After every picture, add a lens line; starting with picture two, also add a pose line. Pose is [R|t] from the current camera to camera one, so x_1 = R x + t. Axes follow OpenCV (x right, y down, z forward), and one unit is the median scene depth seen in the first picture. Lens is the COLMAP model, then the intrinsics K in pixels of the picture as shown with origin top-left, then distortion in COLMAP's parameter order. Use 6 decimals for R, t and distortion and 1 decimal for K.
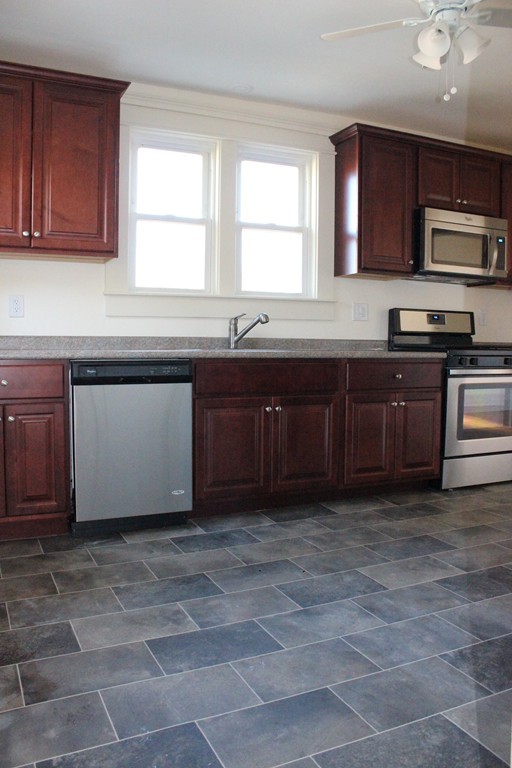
lens RADIAL K [[641.5, 0, 255.1], [0, 641.5, 377.1], [0, 0, 1]] dist [-0.113032, 0.055488]
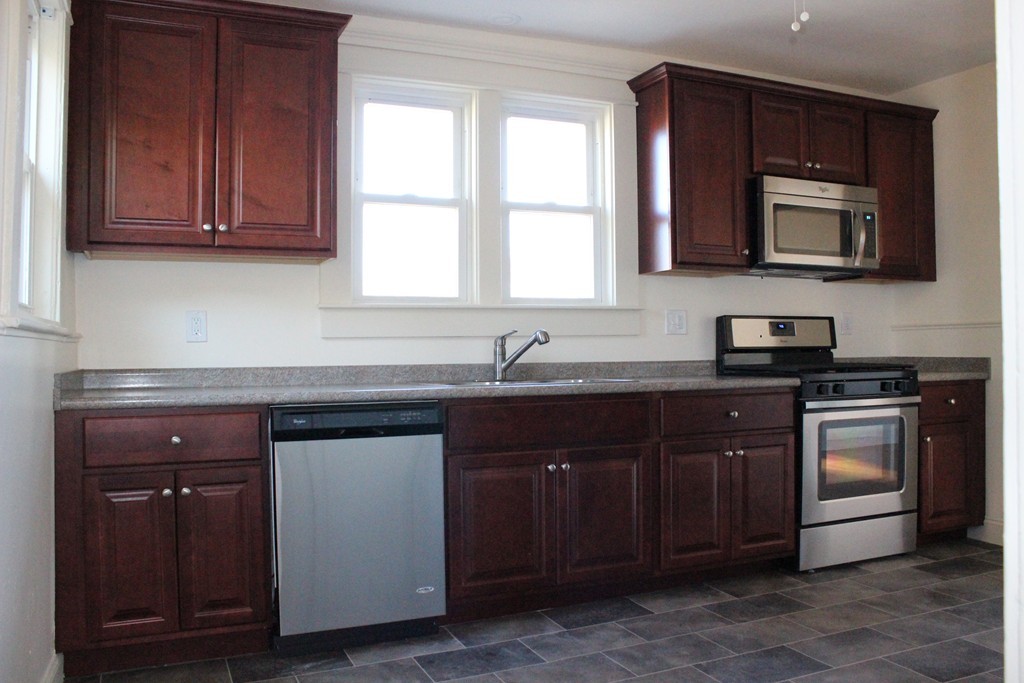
lens RADIAL K [[855.3, 0, 511.6], [0, 855.3, 345.9], [0, 0, 1]] dist [-0.113032, 0.055488]
pose [[0.999637, -0.018730, -0.019365, -0.002388], [0.017616, 0.998267, -0.056150, -0.030320], [0.020383, 0.055789, 0.998235, 0.053768]]
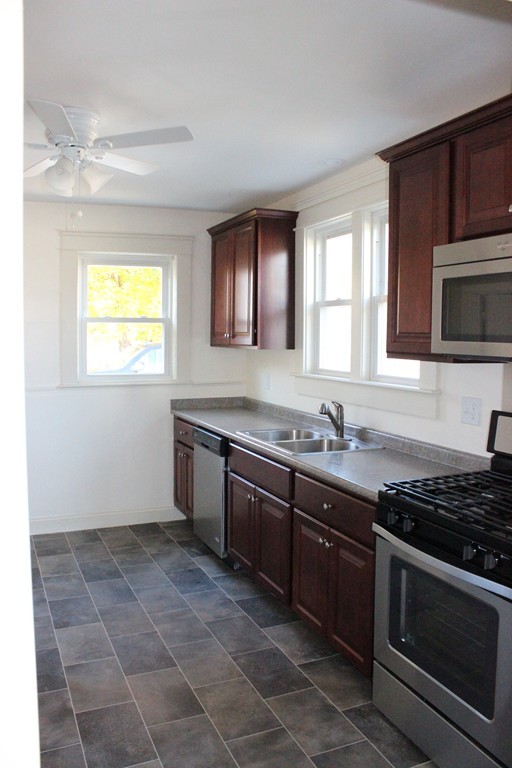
lens RADIAL K [[641.5, 0, 250.2], [0, 641.5, 385.8], [0, 0, 1]] dist [-0.113032, 0.055488]
pose [[-0.048680, 0.068223, -0.996482, 1.027765], [-0.060882, 0.995607, 0.071137, -0.200290], [0.996957, 0.064131, -0.044313, 1.012659]]
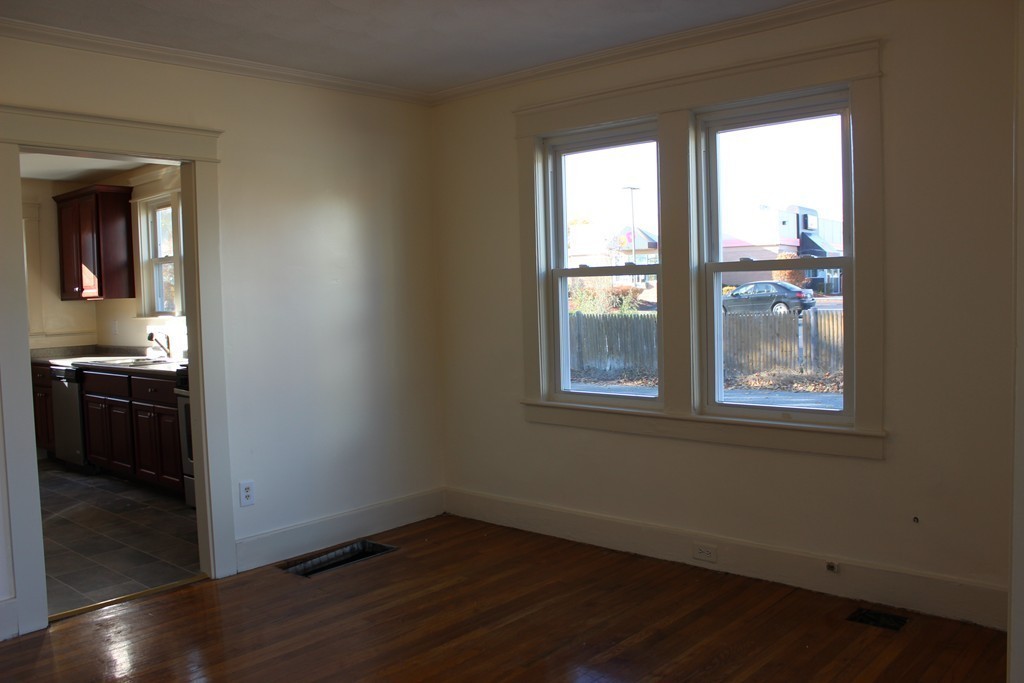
lens RADIAL K [[855.3, 0, 511.6], [0, 855.3, 345.3], [0, 0, 1]] dist [-0.113032, 0.055488]
pose [[0.382451, 0.029920, -0.923491, 1.999069], [-0.013884, 0.999549, 0.026634, -0.139386], [0.923871, 0.002636, 0.382694, 1.106057]]
